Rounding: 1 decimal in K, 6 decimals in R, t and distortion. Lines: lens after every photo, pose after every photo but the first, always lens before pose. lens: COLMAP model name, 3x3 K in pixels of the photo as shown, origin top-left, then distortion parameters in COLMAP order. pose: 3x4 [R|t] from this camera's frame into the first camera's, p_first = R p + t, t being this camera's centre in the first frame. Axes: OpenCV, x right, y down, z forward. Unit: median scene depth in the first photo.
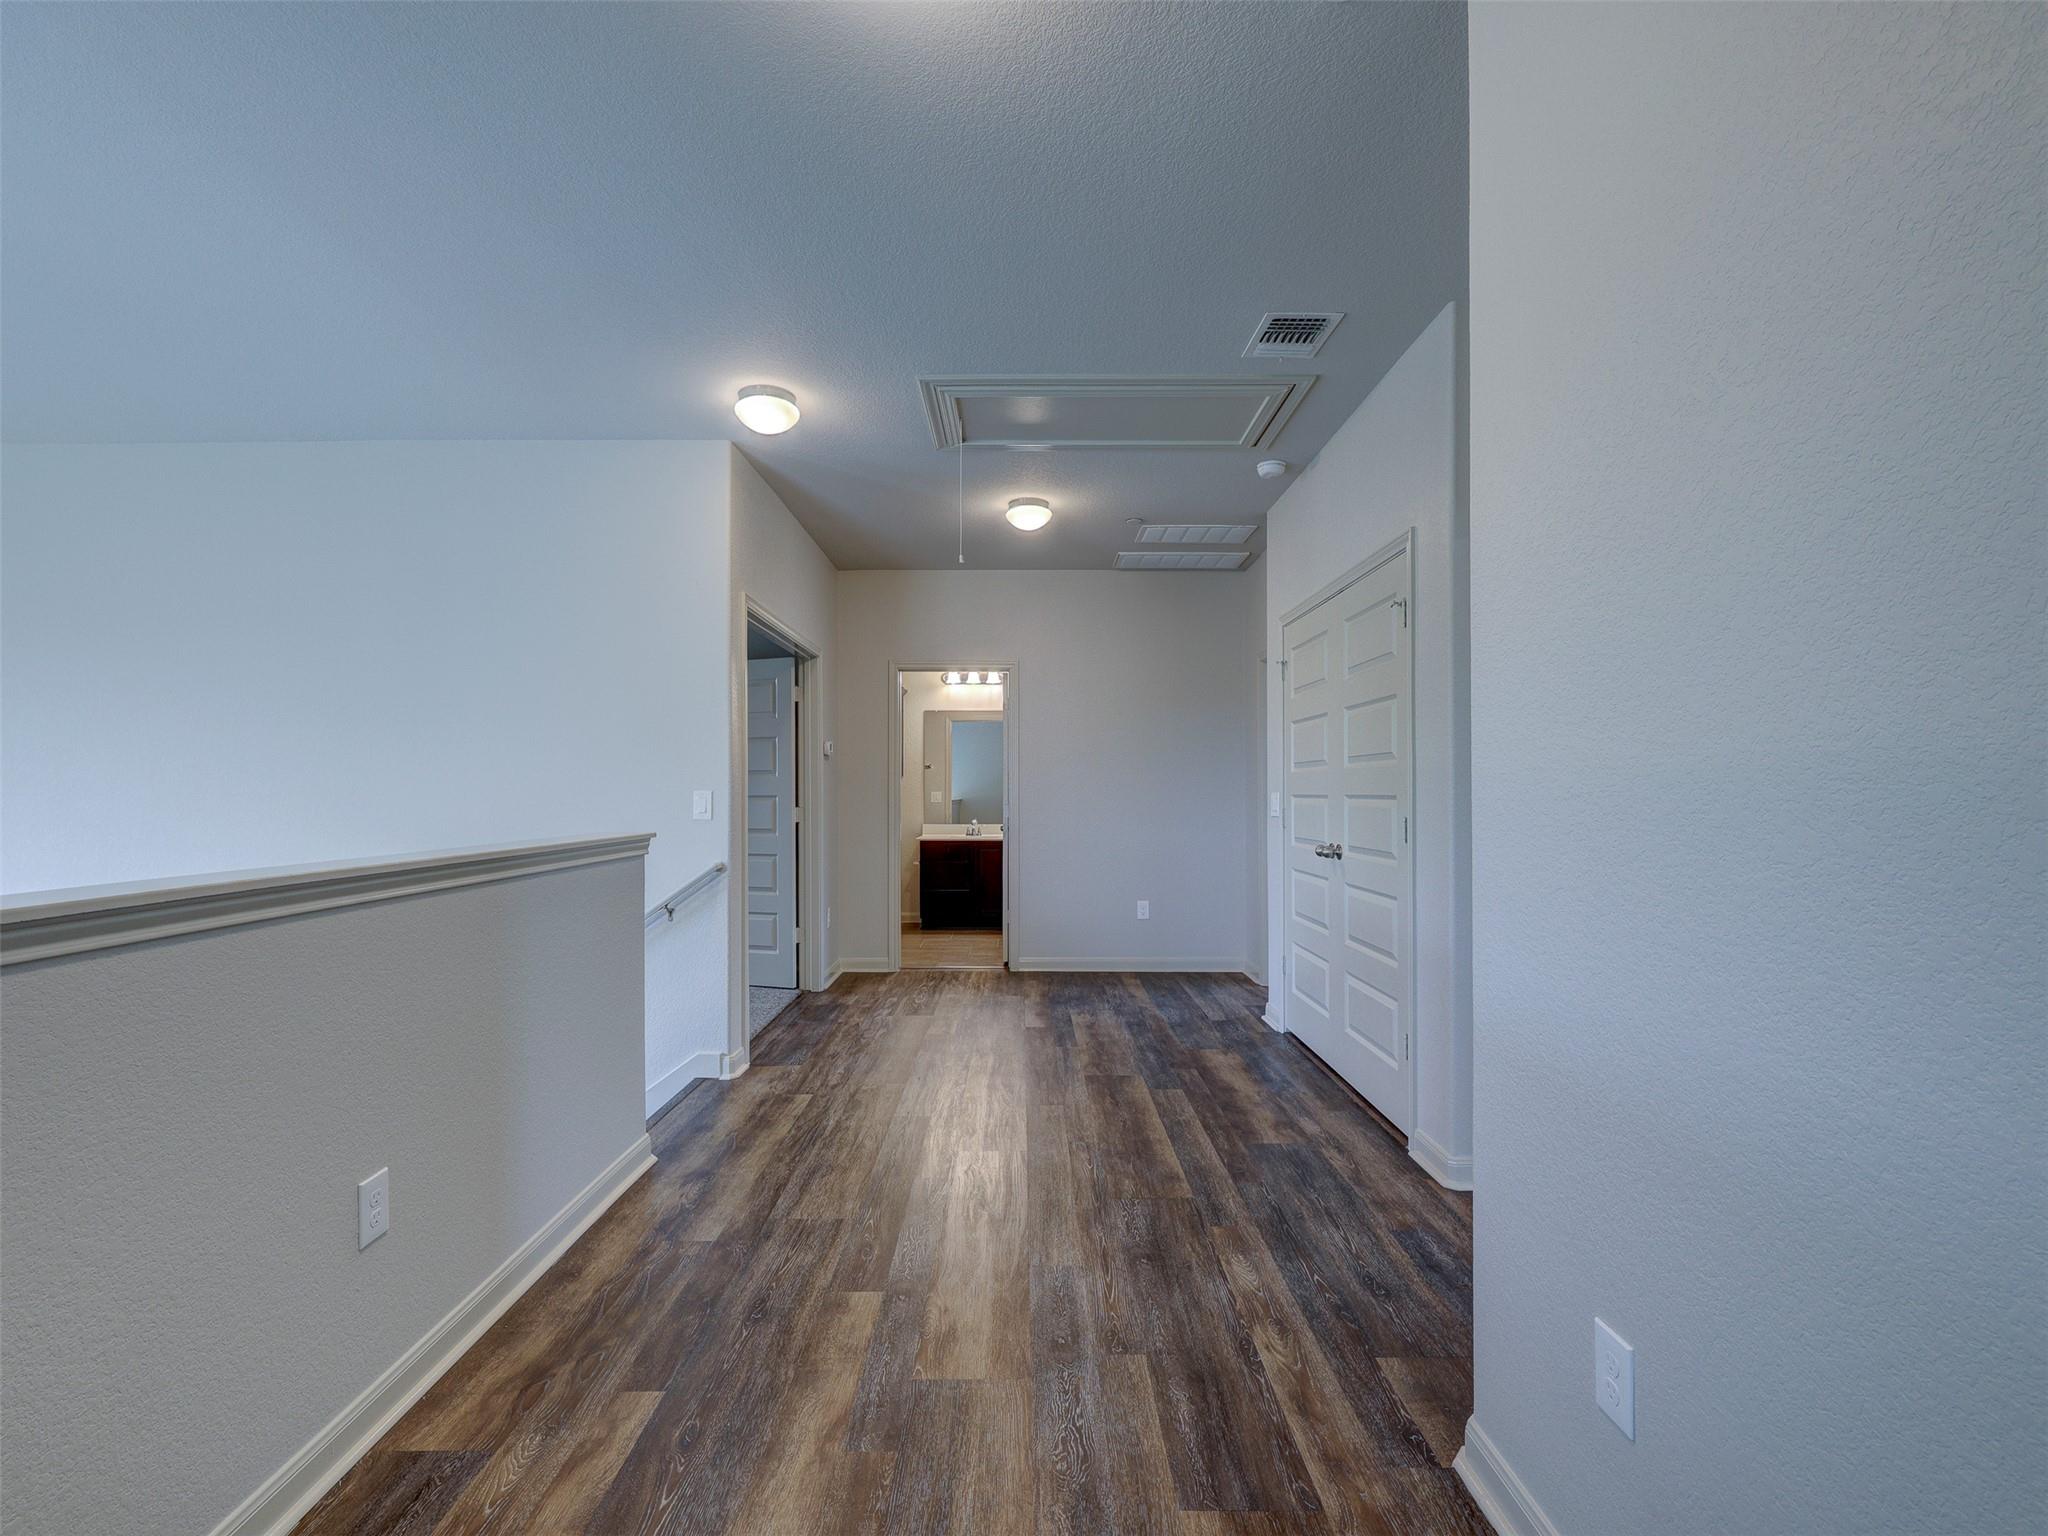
lens RADIAL K [[927.6, 0, 1028.4], [0, 927.6, 779.2], [0, 0, 1]] dist [0.000733, 0.000043]
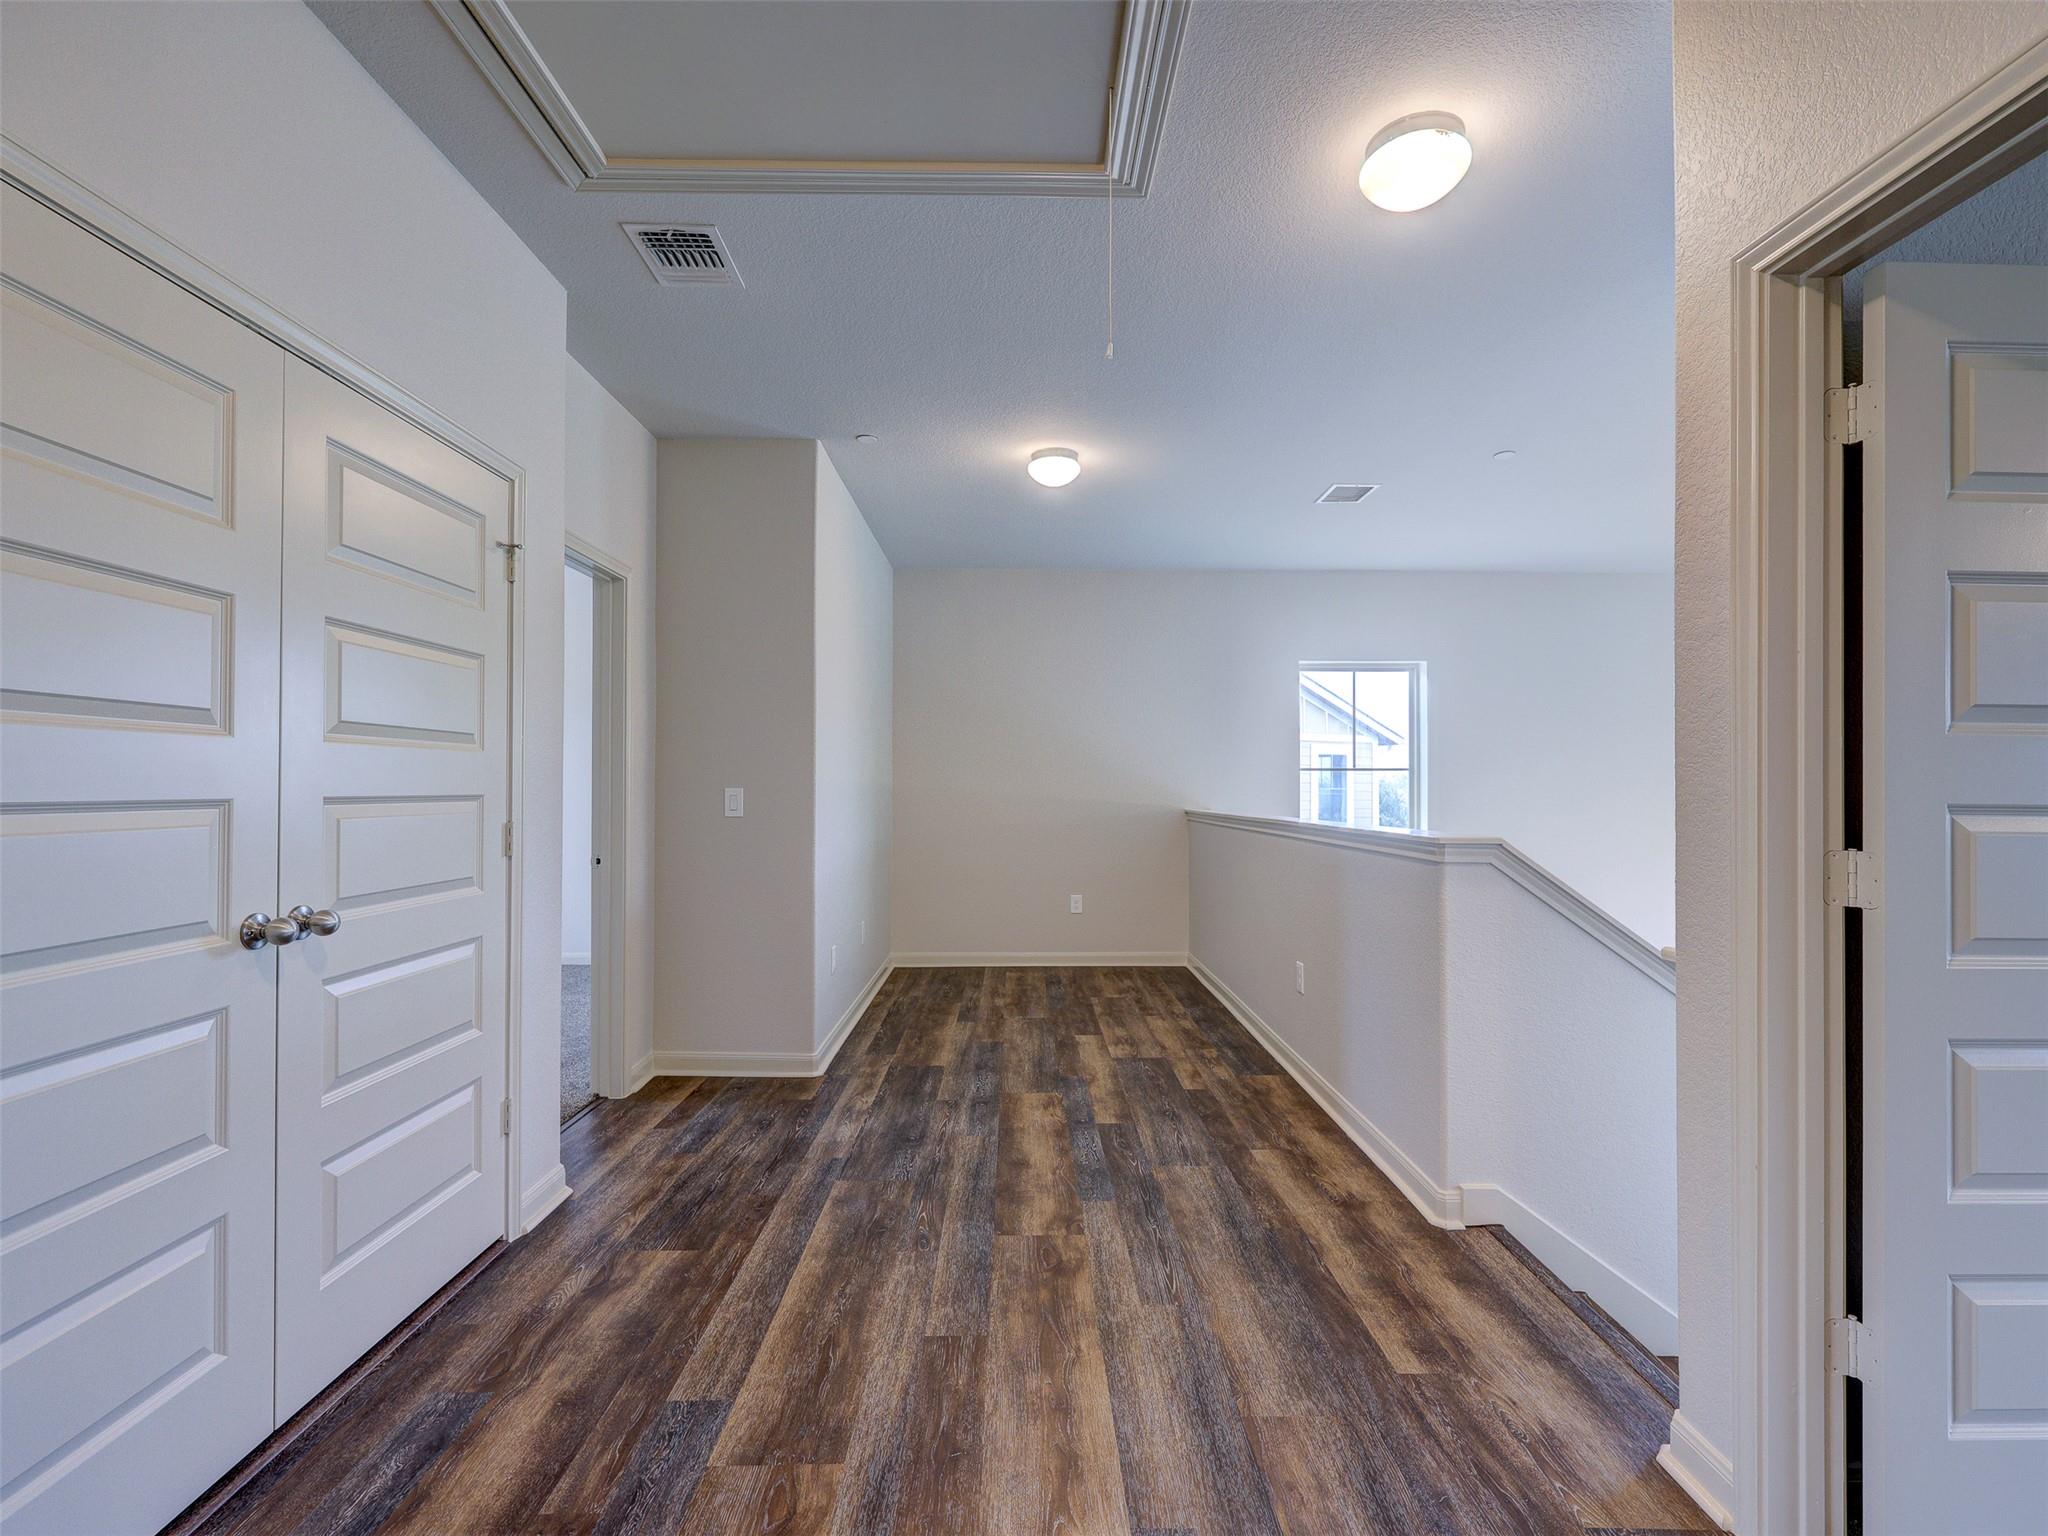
lens RADIAL K [[927.6, 0, 1024.1], [0, 927.6, 775.9], [0, 0, 1]] dist [0.000733, 0.000043]
pose [[-0.999997, 0.001779, -0.001549, -0.030968], [0.001818, 0.999671, -0.025580, 0.024897], [0.001503, -0.025582, -0.999672, 2.036659]]
